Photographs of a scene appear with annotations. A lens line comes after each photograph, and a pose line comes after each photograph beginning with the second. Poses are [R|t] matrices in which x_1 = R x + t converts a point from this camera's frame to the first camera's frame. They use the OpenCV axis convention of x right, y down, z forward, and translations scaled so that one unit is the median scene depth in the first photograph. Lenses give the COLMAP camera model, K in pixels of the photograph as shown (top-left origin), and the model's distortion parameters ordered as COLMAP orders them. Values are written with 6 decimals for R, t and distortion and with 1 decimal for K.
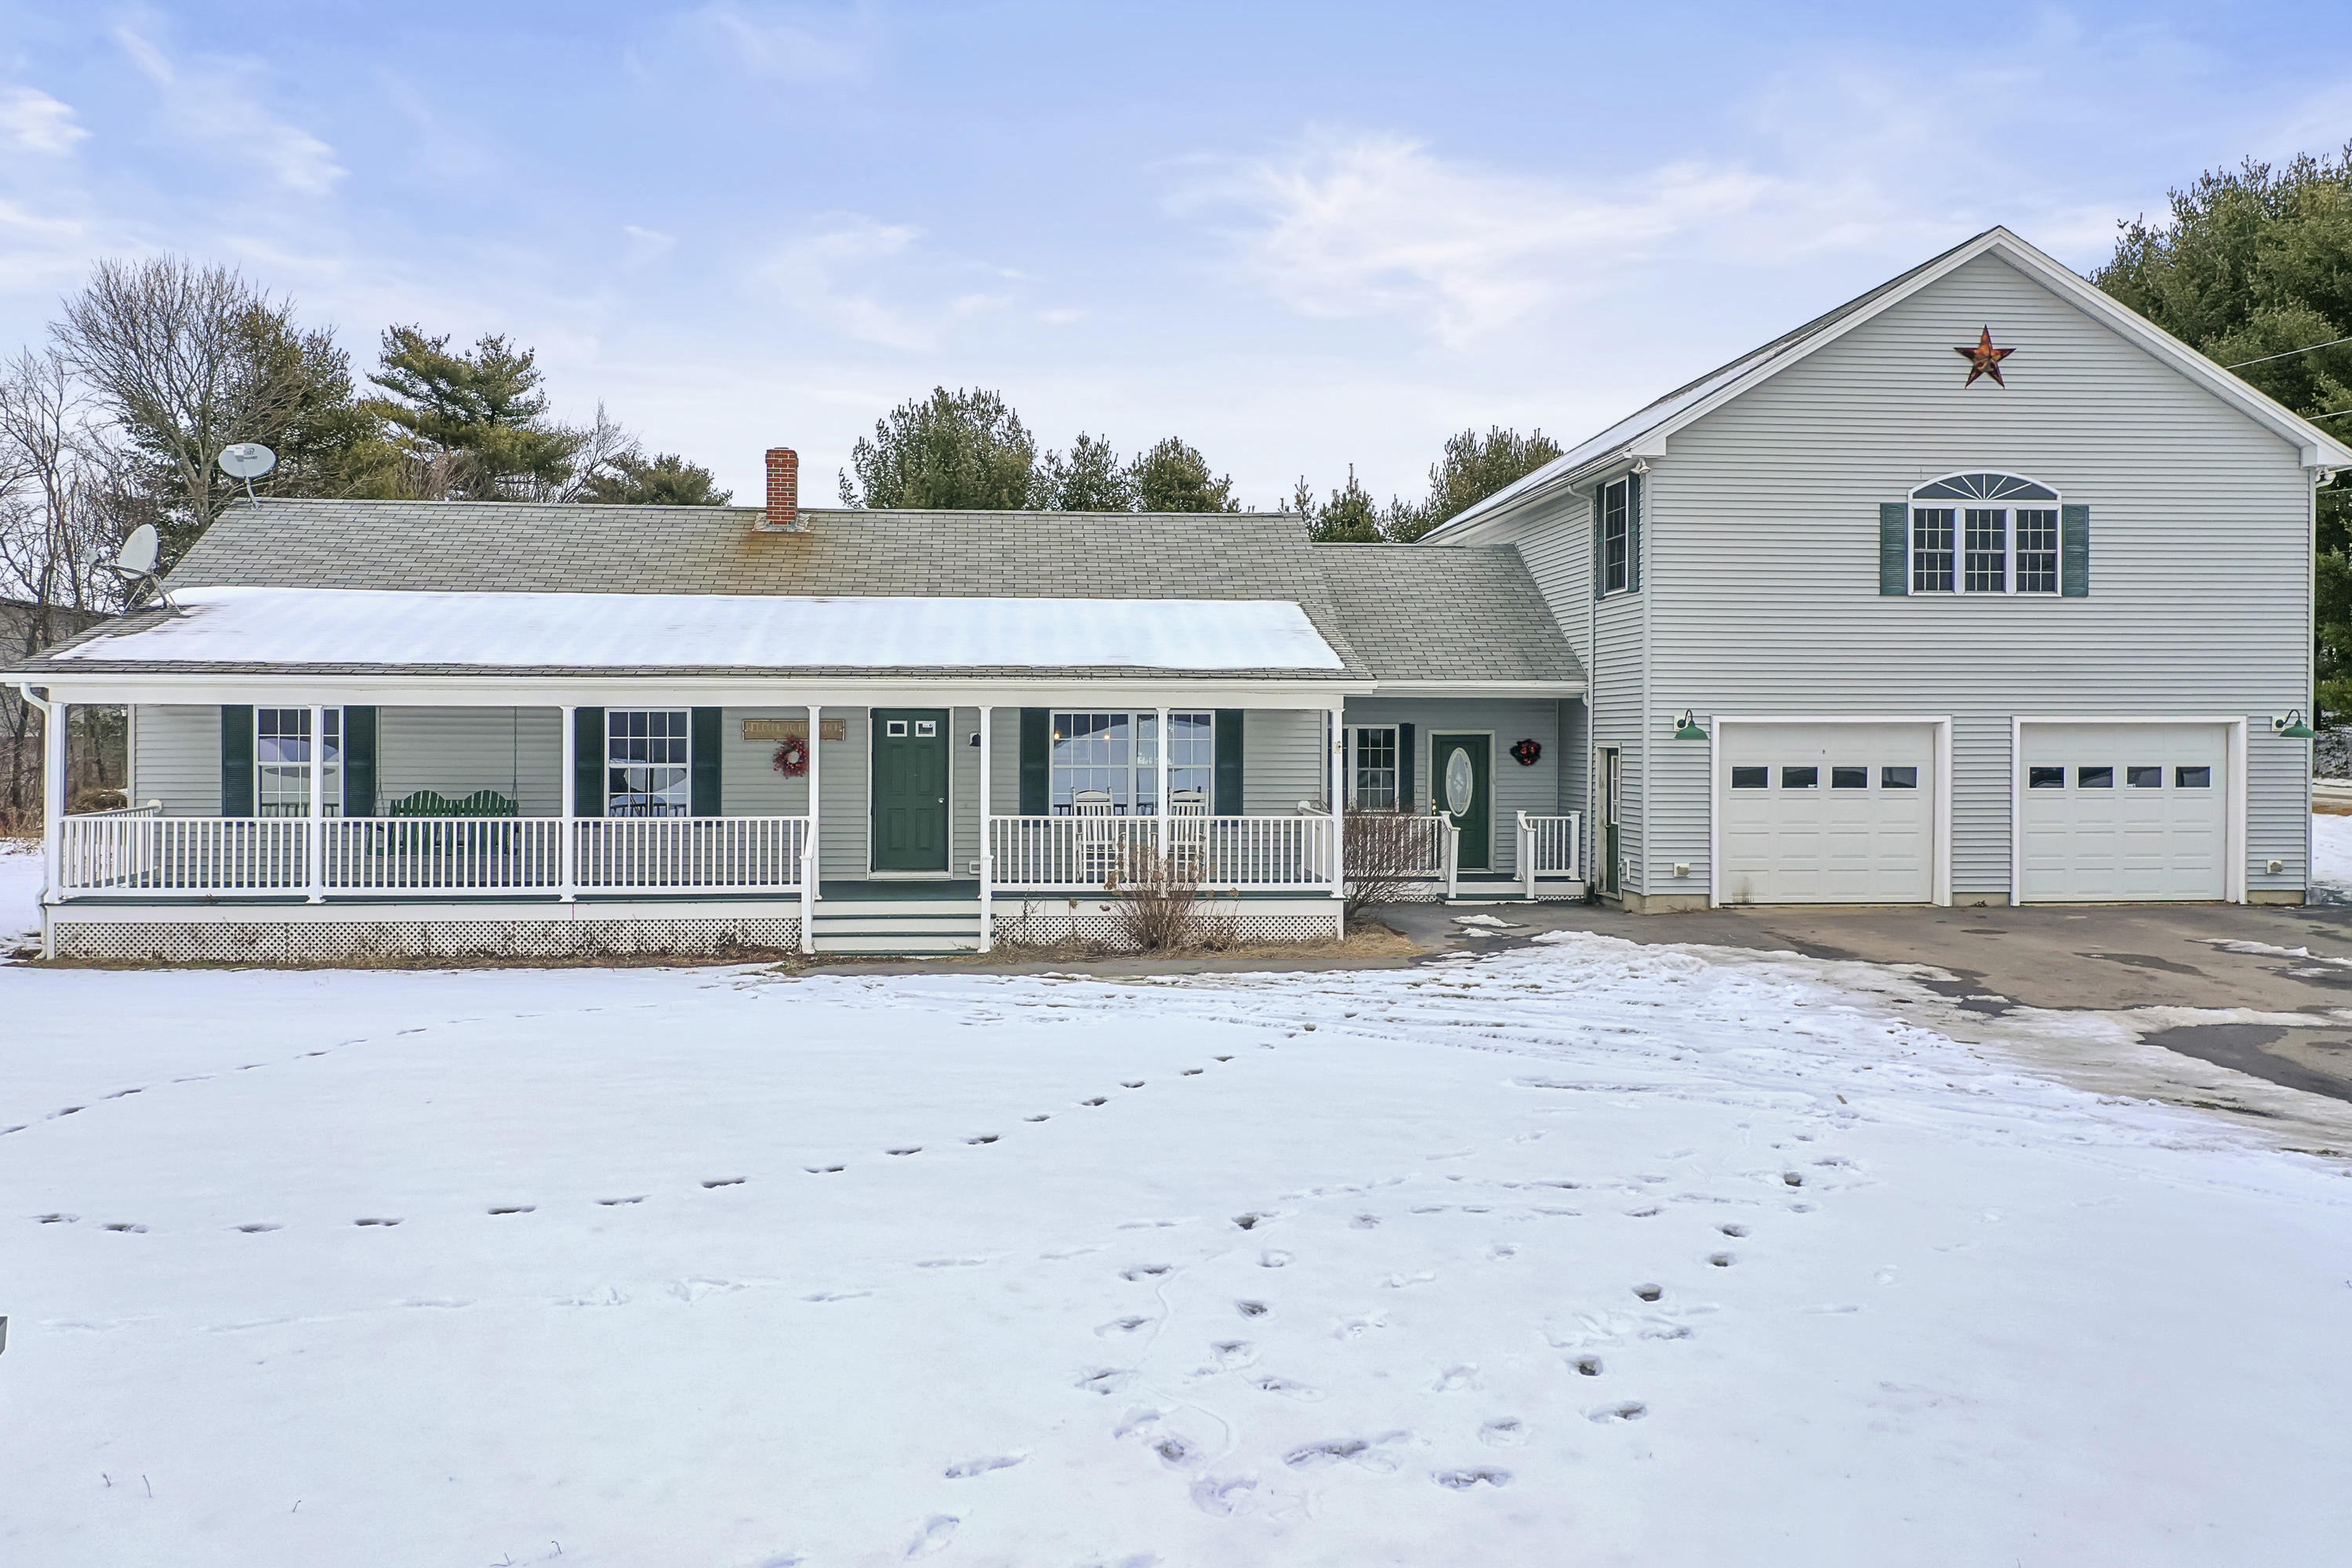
lens RADIAL K [[1891.5, 0, 1176.0], [0, 1891.5, 784.0], [0, 0, 1]] dist [0.019968, 0.001501]
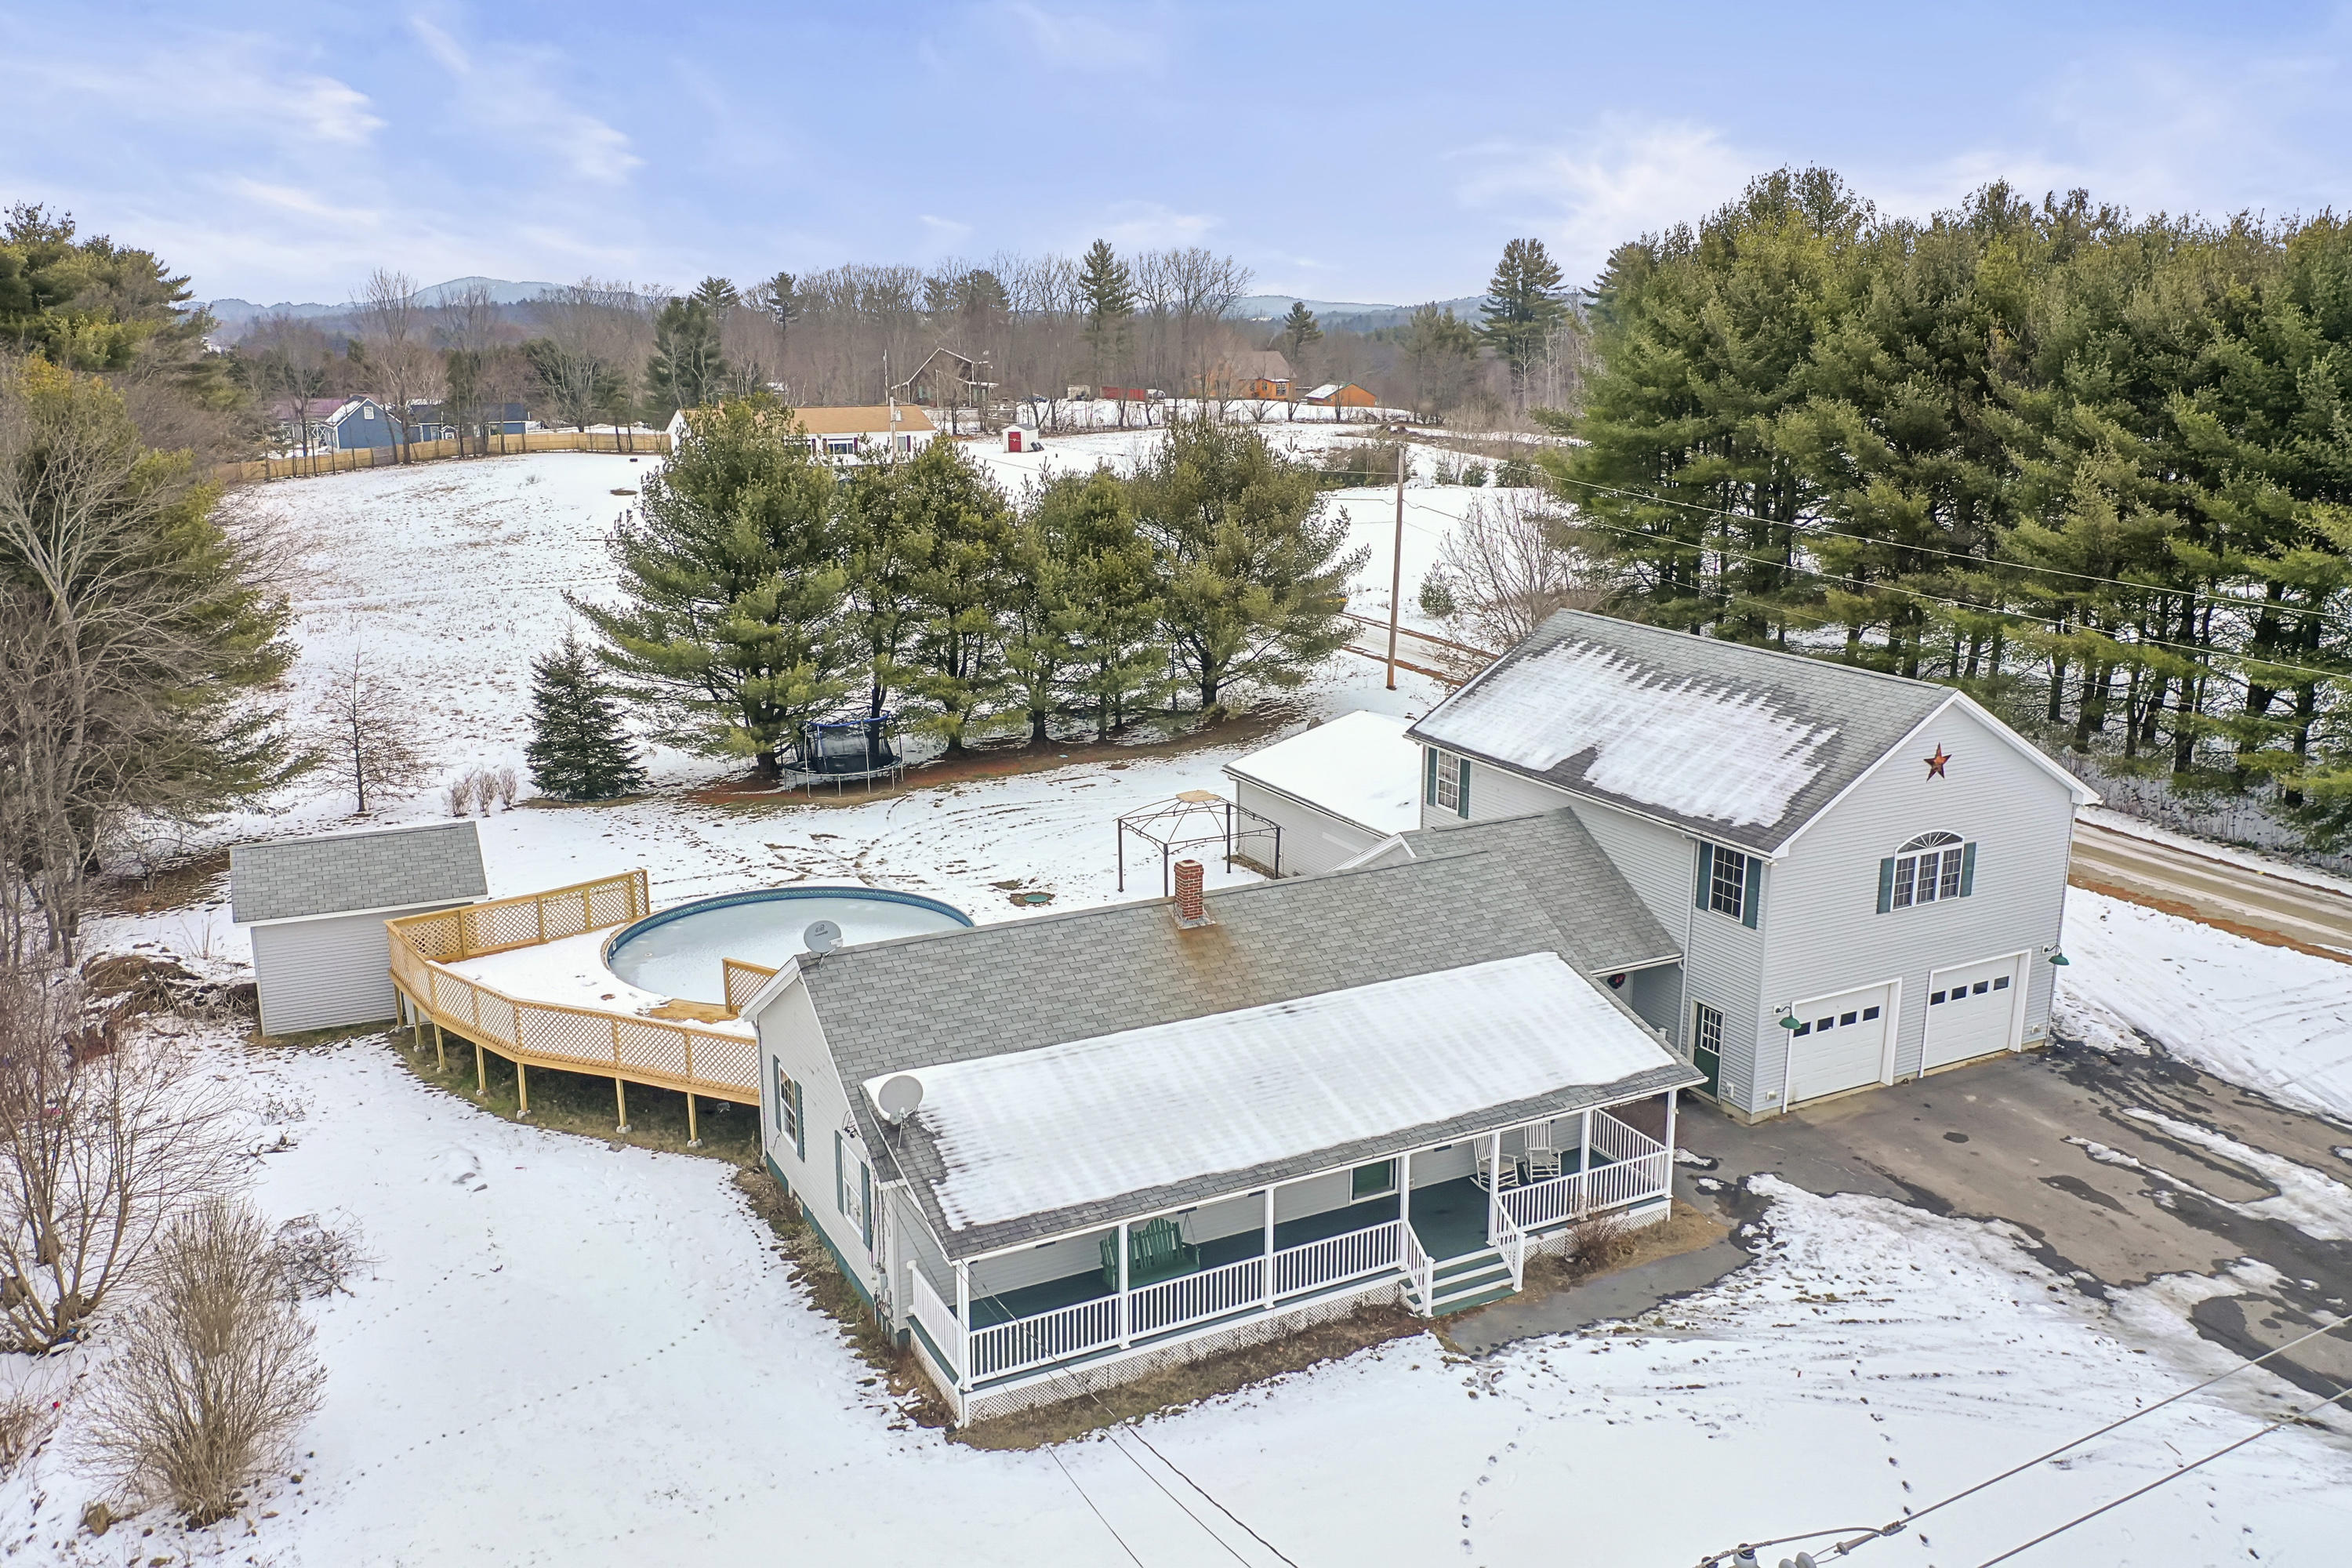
lens RADIAL K [[1891.5, 0, 1176.0], [0, 1891.5, 784.0], [0, 0, 1]] dist [0.019968, 0.001501]
pose [[0.921050, -0.094444, 0.377819, -0.773696], [0.007276, 0.974152, 0.225774, -0.573095], [-0.389376, -0.205201, 0.897930, -0.192742]]
